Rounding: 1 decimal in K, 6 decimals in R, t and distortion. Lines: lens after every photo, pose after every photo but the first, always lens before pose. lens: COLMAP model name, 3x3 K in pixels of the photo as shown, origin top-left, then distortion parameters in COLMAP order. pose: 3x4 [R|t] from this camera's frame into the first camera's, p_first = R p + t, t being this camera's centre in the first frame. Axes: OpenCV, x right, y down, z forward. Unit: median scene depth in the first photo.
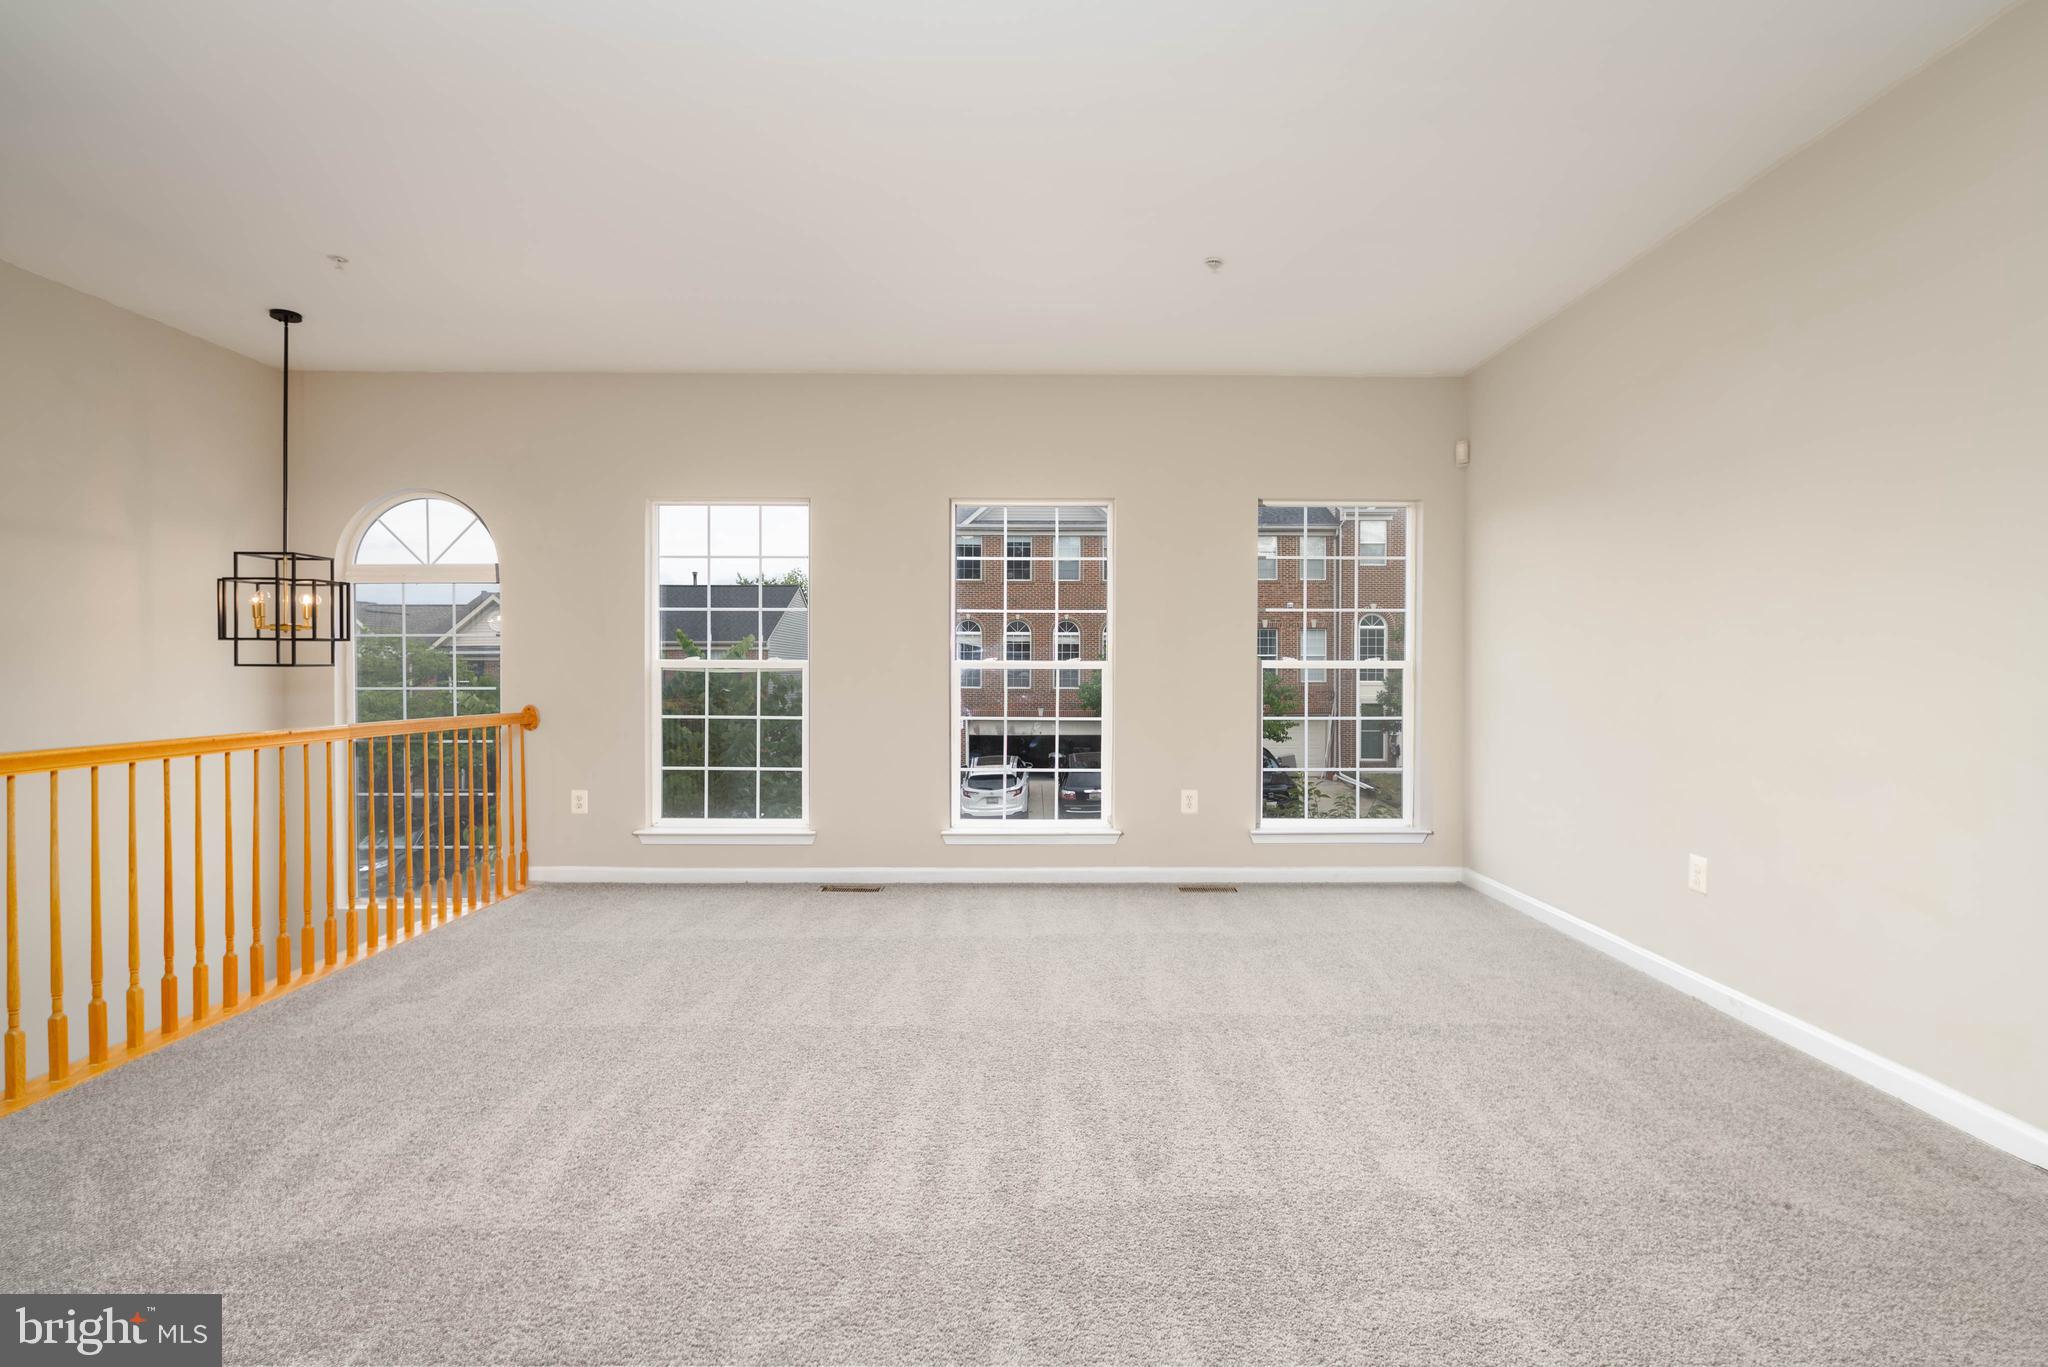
lens RADIAL K [[962.7, 0, 1019.4], [0, 962.7, 678.8], [0, 0, 1]] dist [-0.009929, -0.001376]
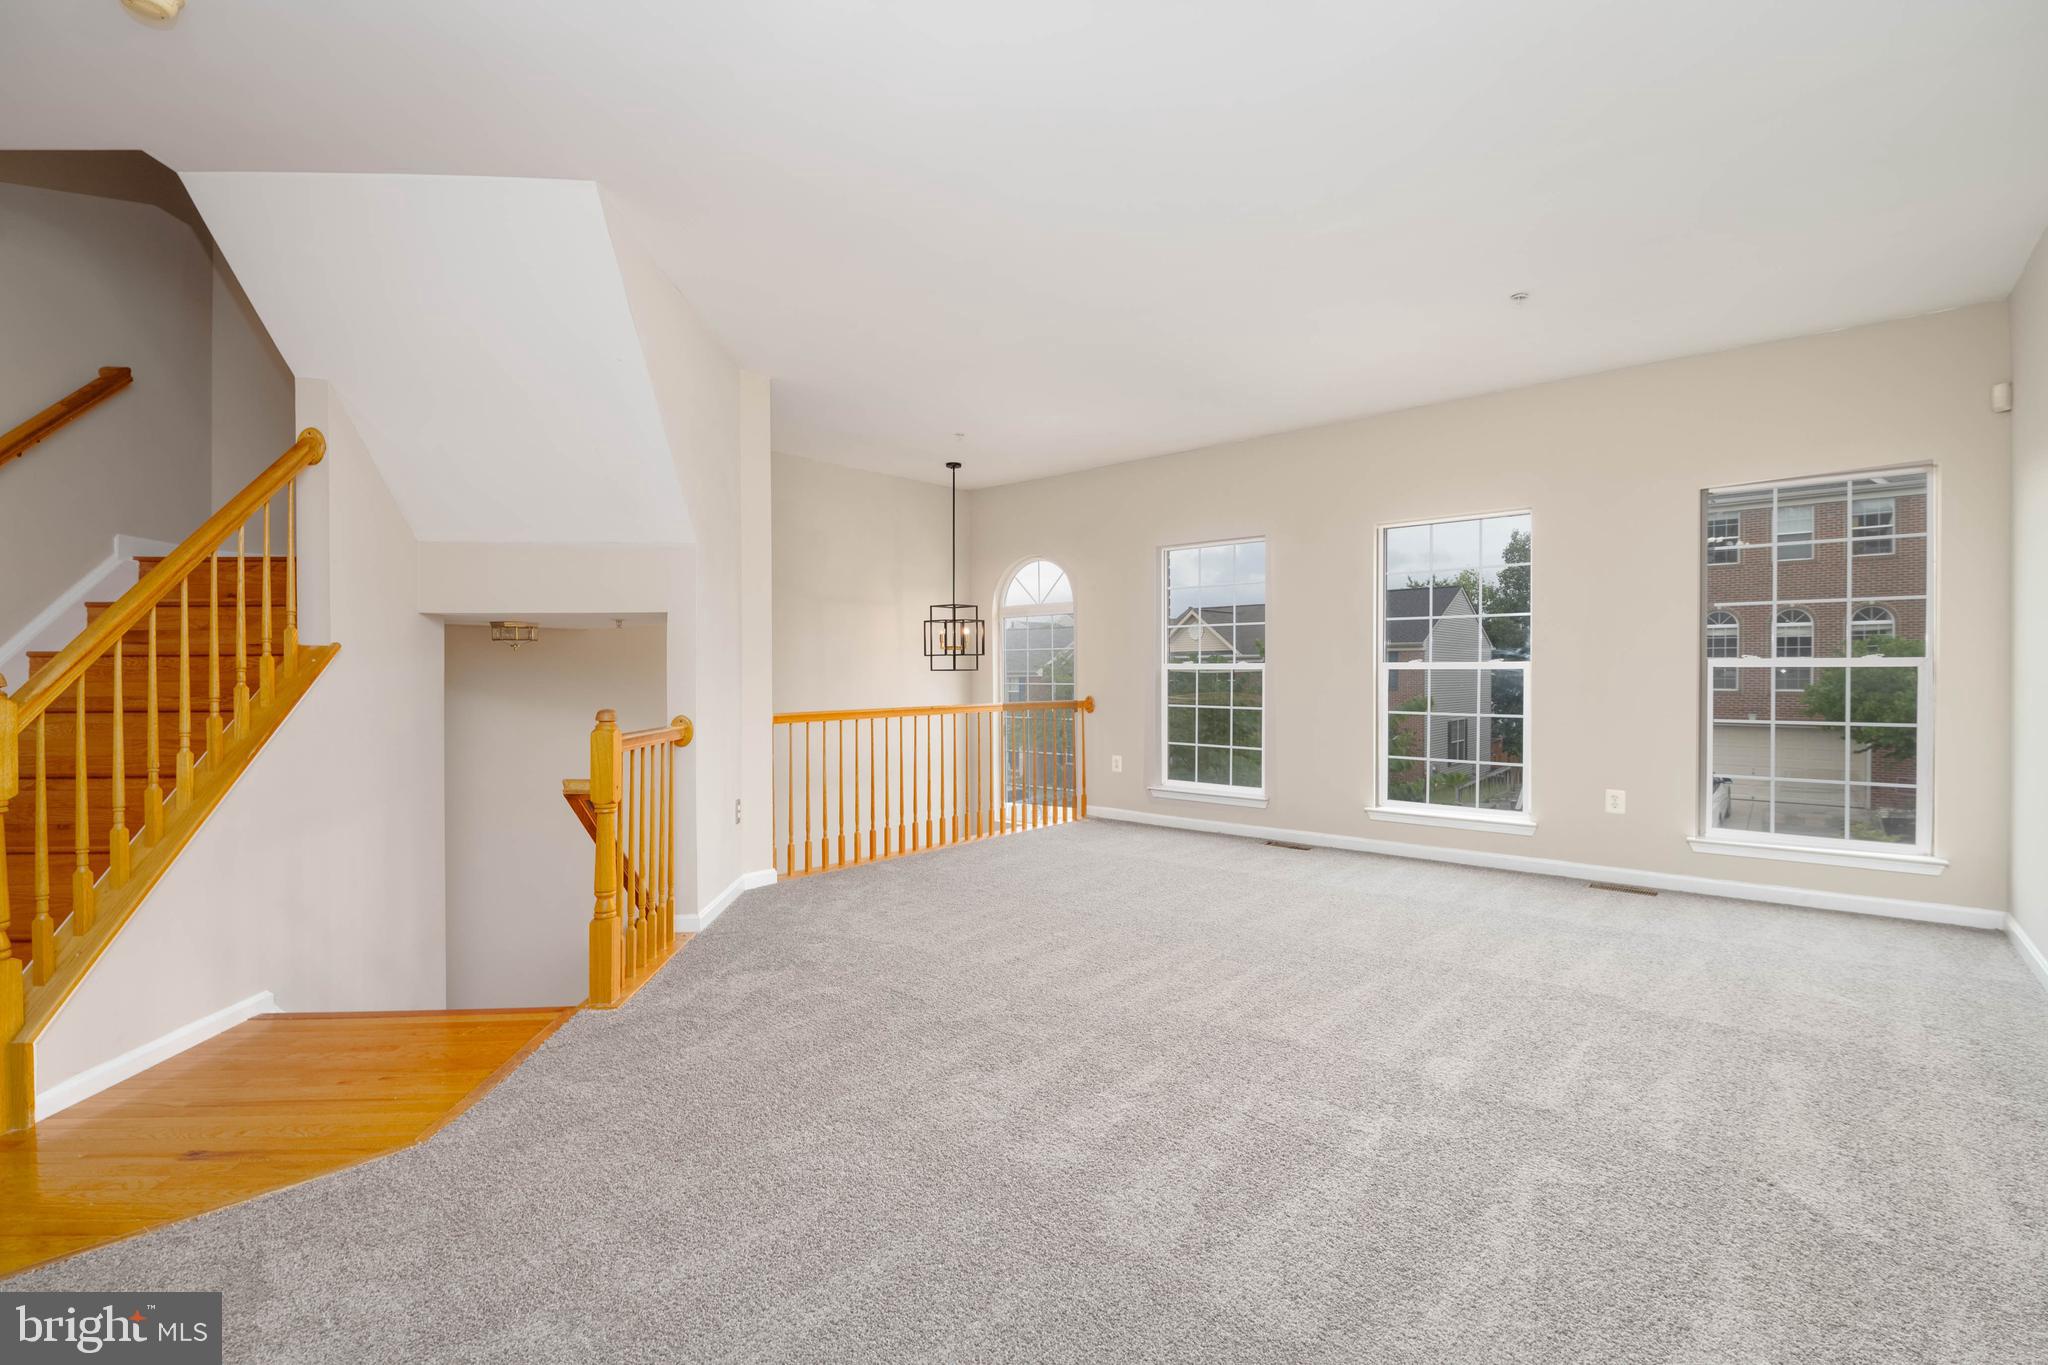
lens RADIAL K [[942.5, 0, 1021.7], [0, 942.5, 679.6], [0, 0, 1]] dist [-0.017331, -0.001118]
pose [[0.734623, 0.000923, -0.678475, 0.385530], [-0.000945, 0.999999, 0.000337, 0.002172], [0.678475, 0.000393, 0.734623, -0.126734]]
